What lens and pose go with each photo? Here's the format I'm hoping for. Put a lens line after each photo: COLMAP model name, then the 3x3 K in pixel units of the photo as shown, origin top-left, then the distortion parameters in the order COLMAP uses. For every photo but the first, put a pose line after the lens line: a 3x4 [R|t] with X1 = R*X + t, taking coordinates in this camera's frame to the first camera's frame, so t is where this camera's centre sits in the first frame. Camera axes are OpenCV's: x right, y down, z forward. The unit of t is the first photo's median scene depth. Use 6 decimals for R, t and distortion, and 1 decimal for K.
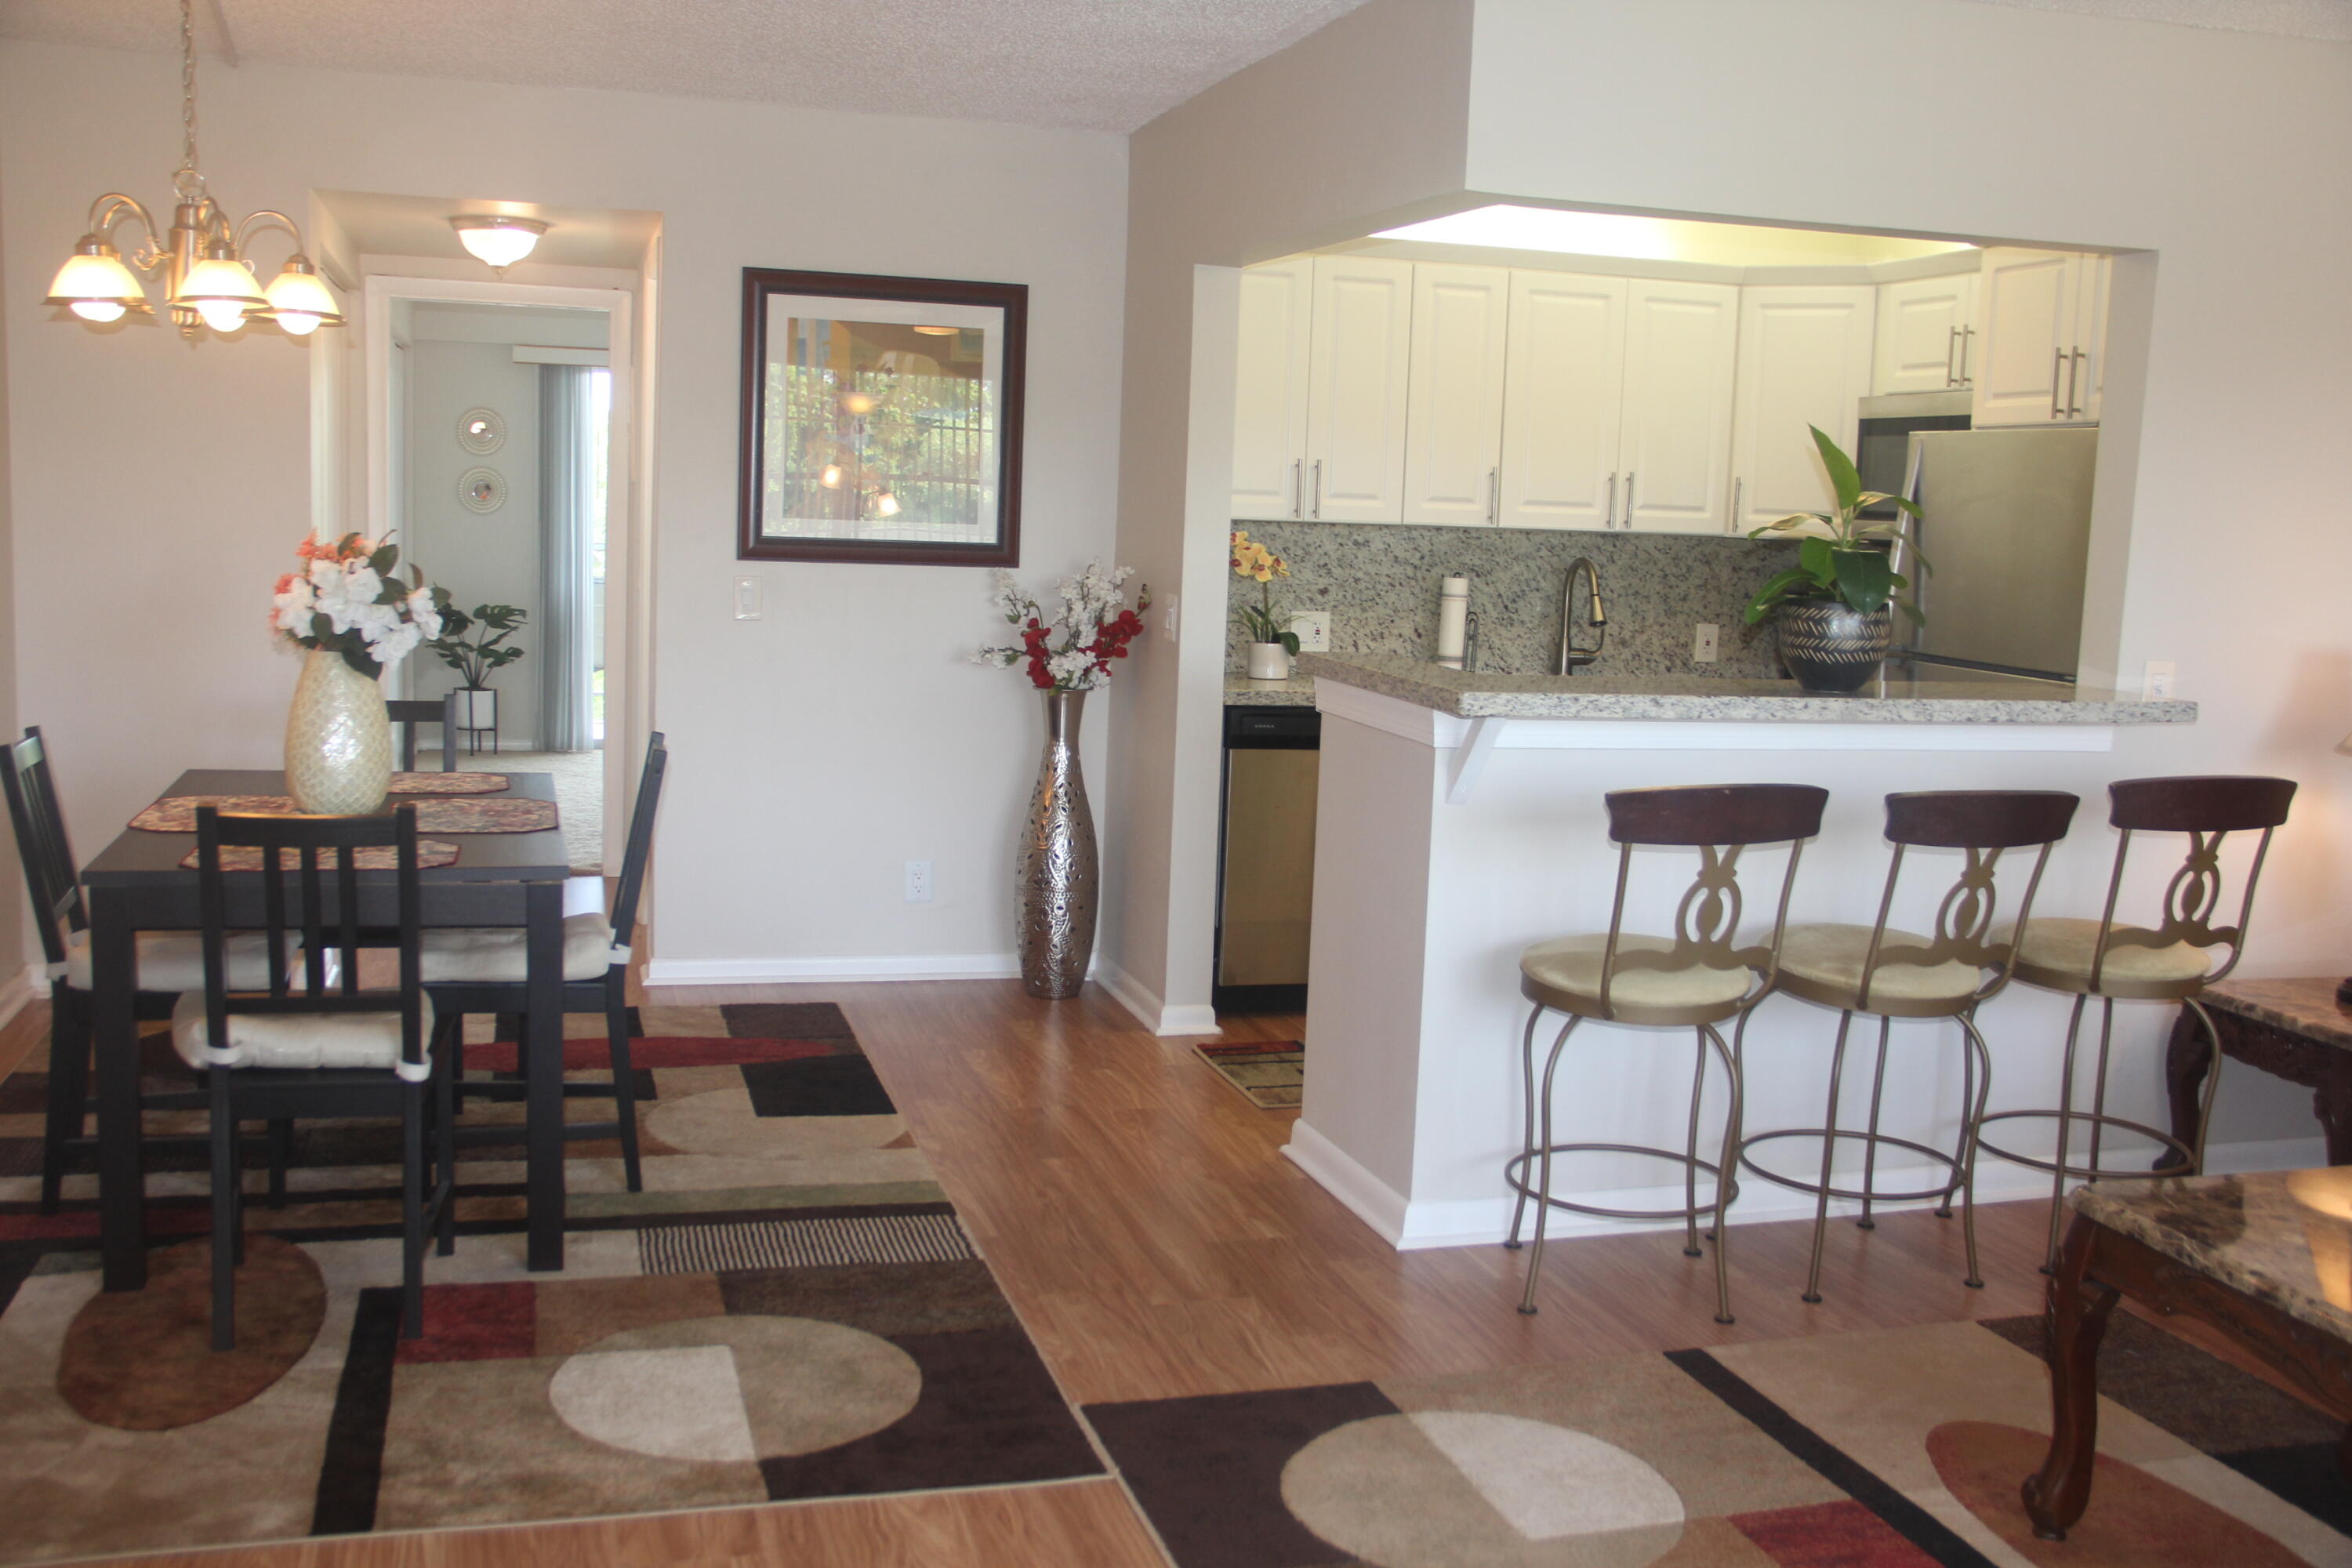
lens RADIAL K [[2164.0, 0, 1170.7], [0, 2164.0, 808.3], [0, 0, 1]] dist [-0.137150, 0.183465]
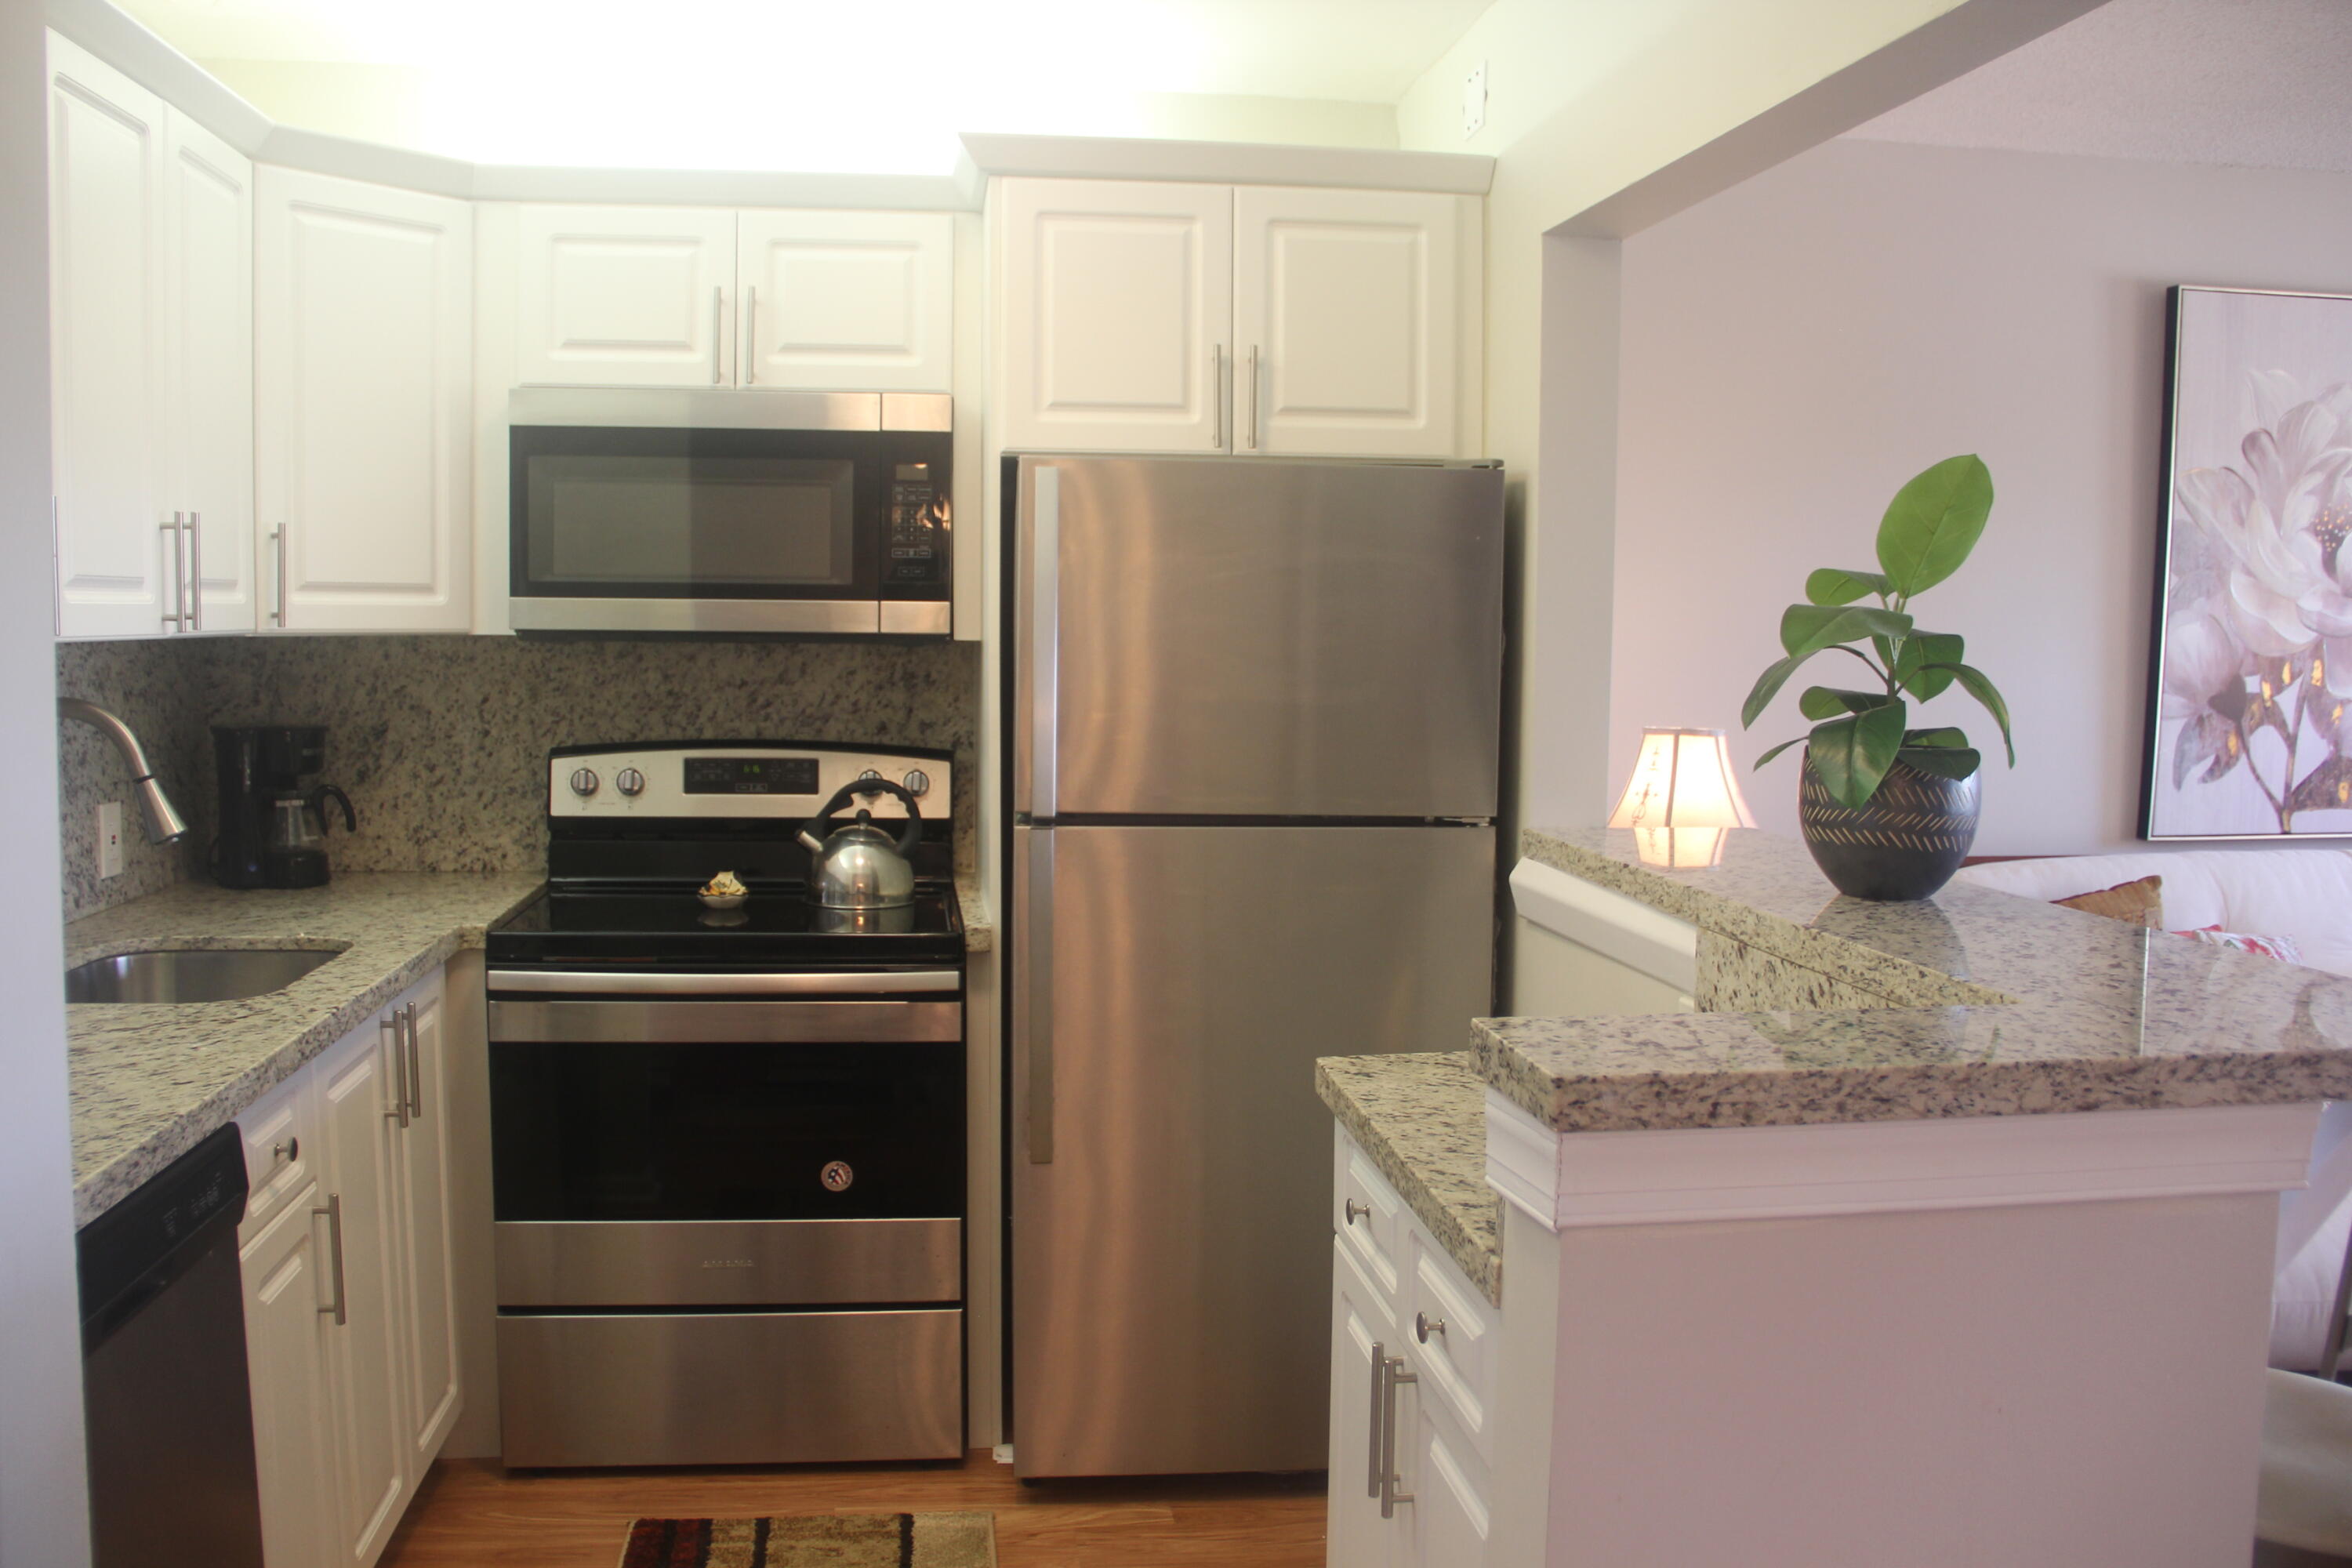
lens RADIAL K [[1987.8, 0, 1176.0], [0, 1987.8, 784.0], [0, 0, 1]] dist [-0.154361, 0.110755]
pose [[0.139777, -0.111863, 0.983844, -0.198328], [0.129159, 0.987169, 0.093891, -0.118323], [-0.981723, 0.113949, 0.152432, 0.792224]]
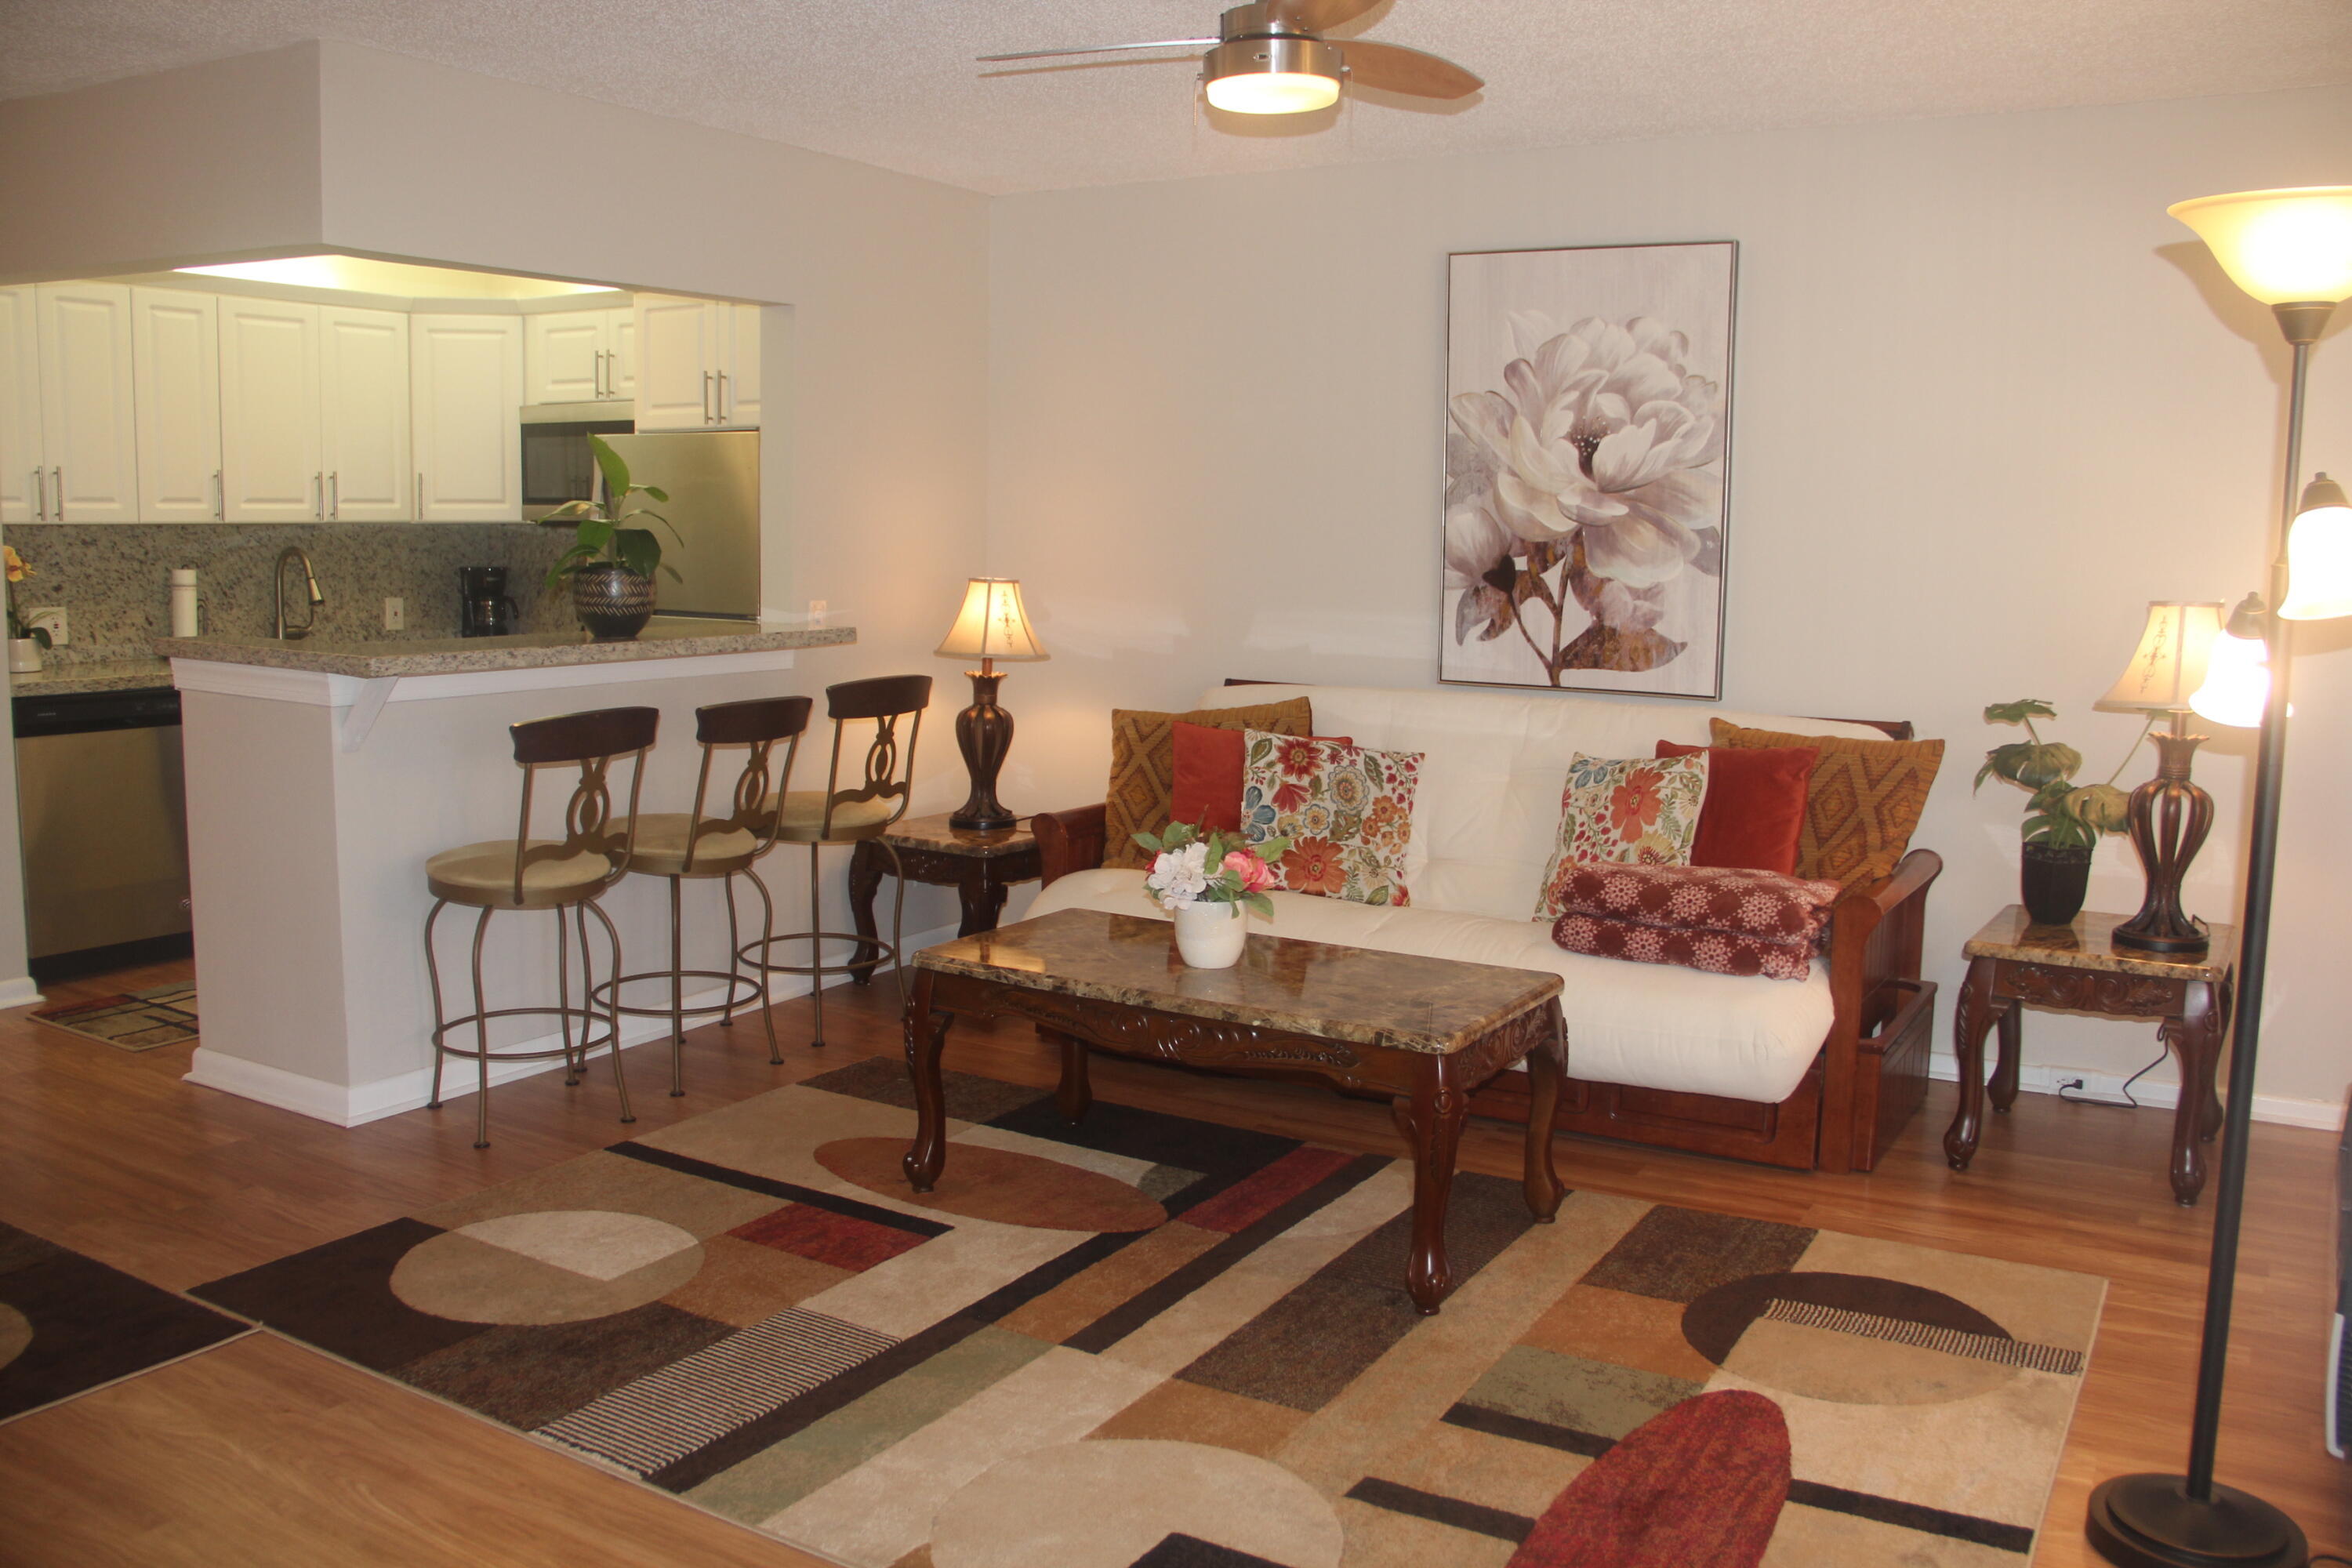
lens RADIAL K [[1917.1, 0, 1179.6], [0, 1917.1, 823.6], [0, 0, 1]] dist [-0.188242, 0.141462]
pose [[0.730104, -0.123868, 0.672015, -0.160453], [0.098612, 0.992238, 0.075756, 0.003227], [-0.676183, 0.010958, 0.736652, -0.053483]]
